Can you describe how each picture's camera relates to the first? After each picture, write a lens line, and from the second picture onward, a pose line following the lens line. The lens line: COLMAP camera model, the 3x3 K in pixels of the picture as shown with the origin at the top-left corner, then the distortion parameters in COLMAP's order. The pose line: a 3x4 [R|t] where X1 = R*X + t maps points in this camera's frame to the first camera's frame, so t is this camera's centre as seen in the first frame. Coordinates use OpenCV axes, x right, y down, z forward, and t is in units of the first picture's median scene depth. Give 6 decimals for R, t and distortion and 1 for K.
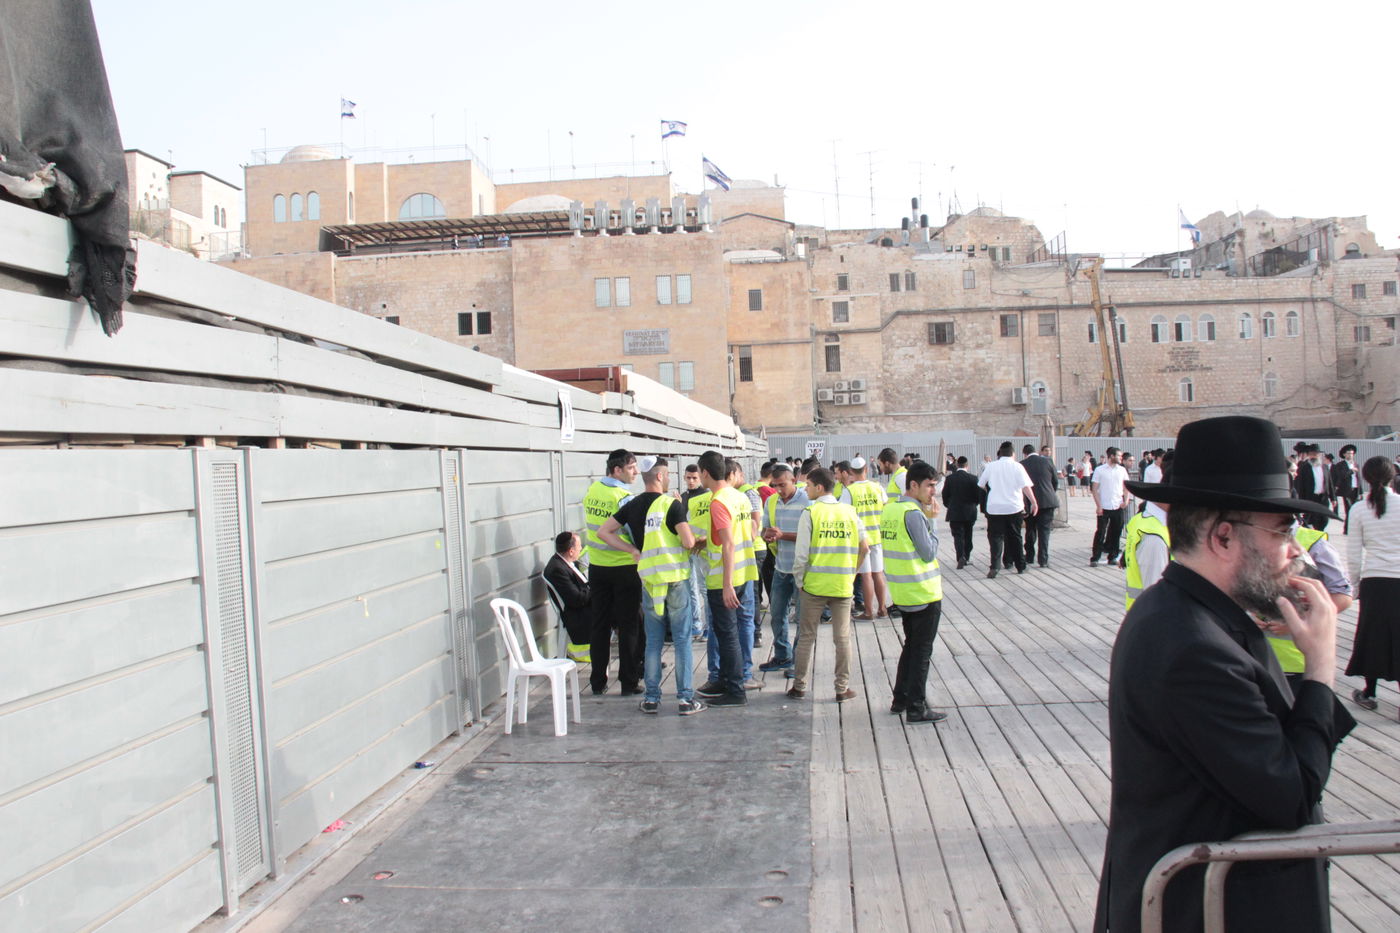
lens RADIAL K [[1144.2, 0, 700.0], [0, 1144.2, 466.5], [0, 0, 1]] dist [-0.179743, 0.151234]
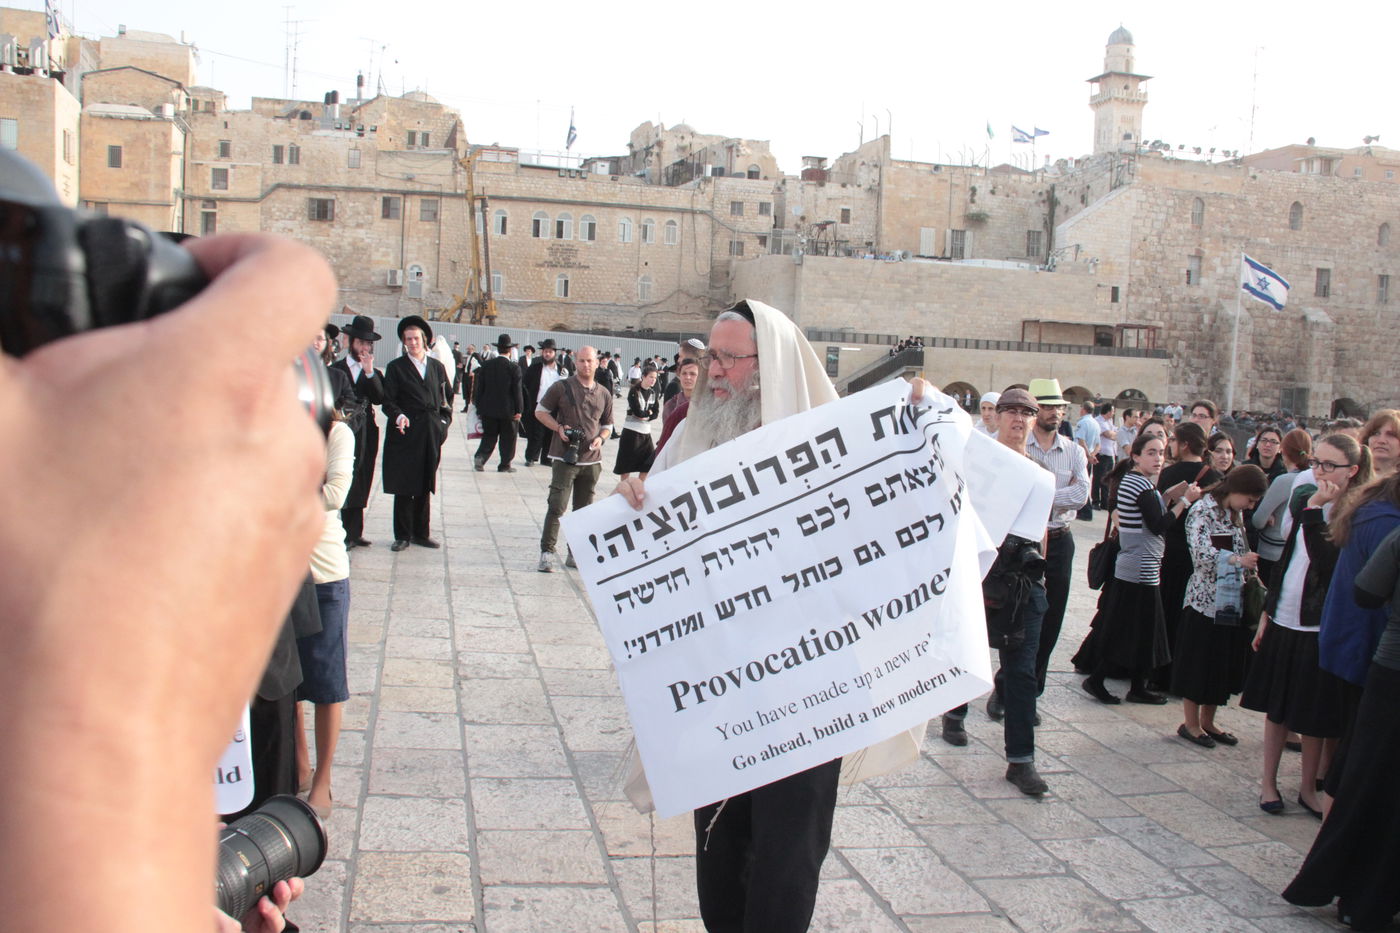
lens RADIAL K [[1144.2, 0, 700.0], [0, 1144.2, 466.5], [0, 0, 1]] dist [-0.179743, 0.151234]
pose [[0.947553, 0.047233, 0.316088, 0.230010], [-0.076529, 0.993779, 0.080914, 0.003570], [-0.310300, -0.100860, 0.945273, -0.064965]]
